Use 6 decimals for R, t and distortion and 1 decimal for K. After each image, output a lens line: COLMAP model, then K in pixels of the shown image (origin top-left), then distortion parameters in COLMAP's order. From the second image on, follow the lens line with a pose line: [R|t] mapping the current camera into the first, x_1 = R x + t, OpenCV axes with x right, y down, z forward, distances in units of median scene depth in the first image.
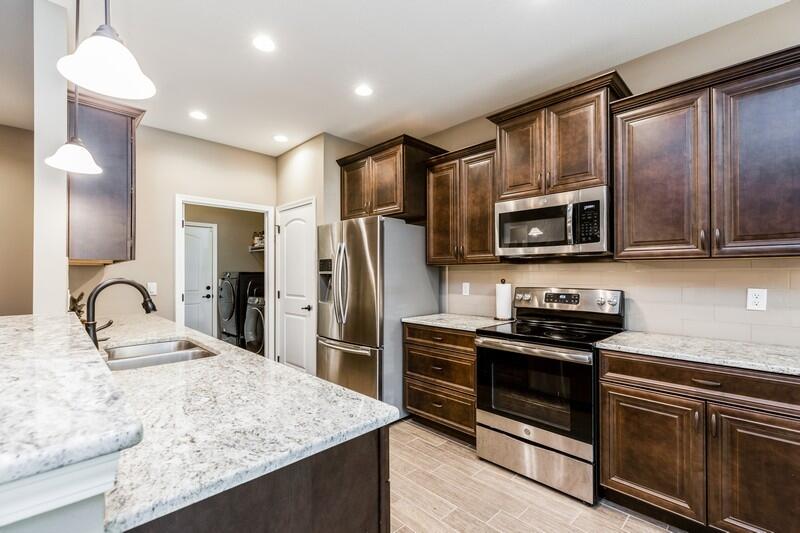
lens RADIAL K [[356.4, 0, 398.5], [0, 356.4, 271.8], [0, 0, 1]] dist [0.002065, 0.000242]
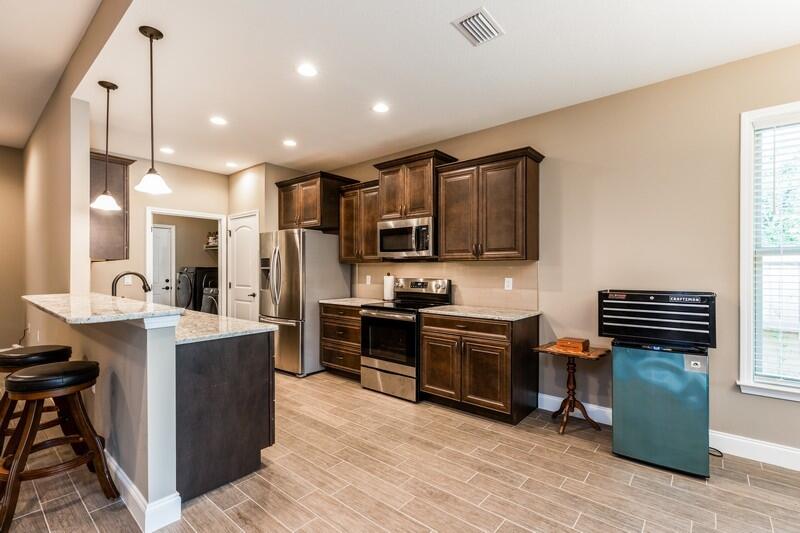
lens RADIAL K [[367.9, 0, 399.4], [0, 367.9, 268.8], [0, 0, 1]] dist [0.000032, 0.000011]
pose [[0.995077, 0.002494, 0.099072, 0.201269], [-0.002974, 0.999985, 0.004697, -0.003381], [-0.099059, -0.004969, 0.995069, -0.543123]]
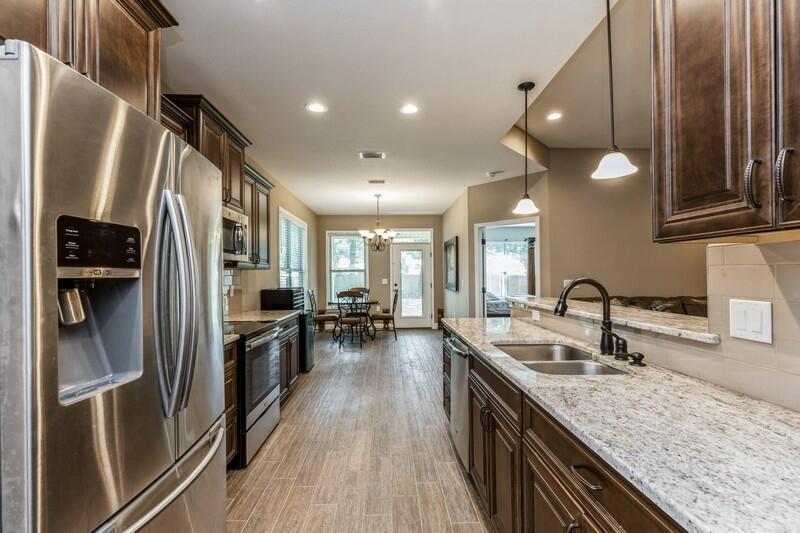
lens RADIAL K [[357.3, 0, 398.3], [0, 357.3, 273.7], [0, 0, 1]] dist [-0.000587, -0.000315]
pose [[-0.738545, 0.012266, 0.674092, -0.664259], [0.005912, 0.999914, -0.011718, 0.008691], [-0.674178, -0.004669, -0.738554, 1.286316]]
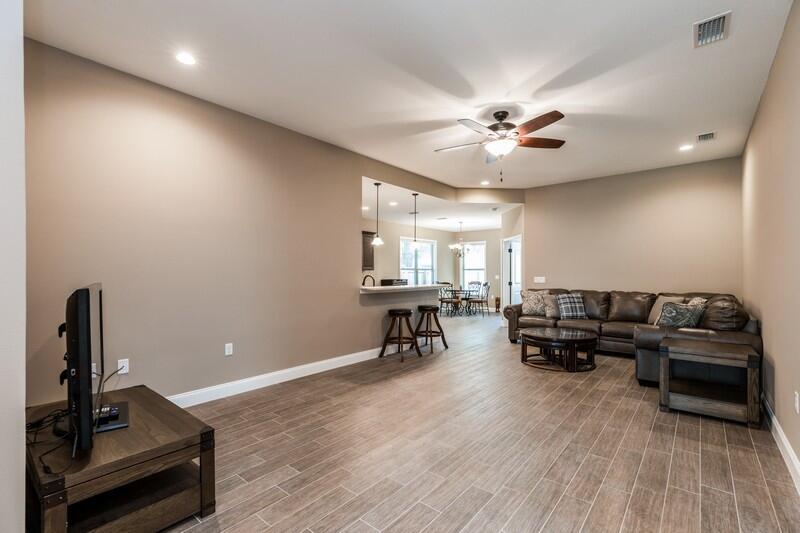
lens RADIAL K [[359.9, 0, 399.0], [0, 359.9, 278.2], [0, 0, 1]] dist [0.001425, 0.000270]
pose [[-0.098921, -0.011571, 0.995028, -2.617529], [-0.005284, 0.999924, 0.011103, 0.007842], [-0.995081, -0.004159, -0.098975, 0.661441]]
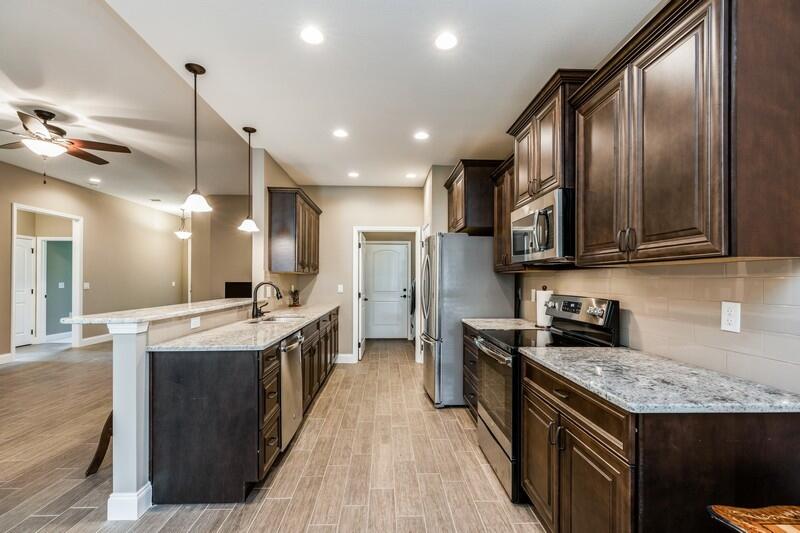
lens RADIAL K [[359.9, 0, 399.0], [0, 359.9, 278.2], [0, 0, 1]] dist [0.001425, 0.000270]
pose [[0.743454, 0.001580, -0.668785, 0.706179], [-0.000236, 0.999998, 0.002100, -0.002604], [0.668787, -0.001403, 0.743453, -0.005470]]
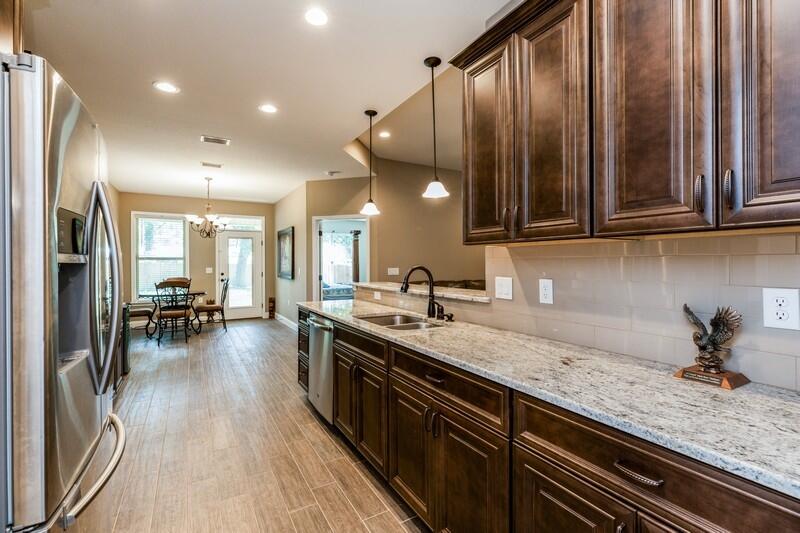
lens RADIAL K [[356.9, 0, 398.0], [0, 356.9, 263.0], [0, 0, 1]] dist [0.000428, 0.000004]
pose [[-0.970449, 0.007147, 0.241200, -0.651215], [0.005226, 0.999949, -0.008604, 0.011510], [-0.241249, -0.007089, -0.970437, 1.491850]]
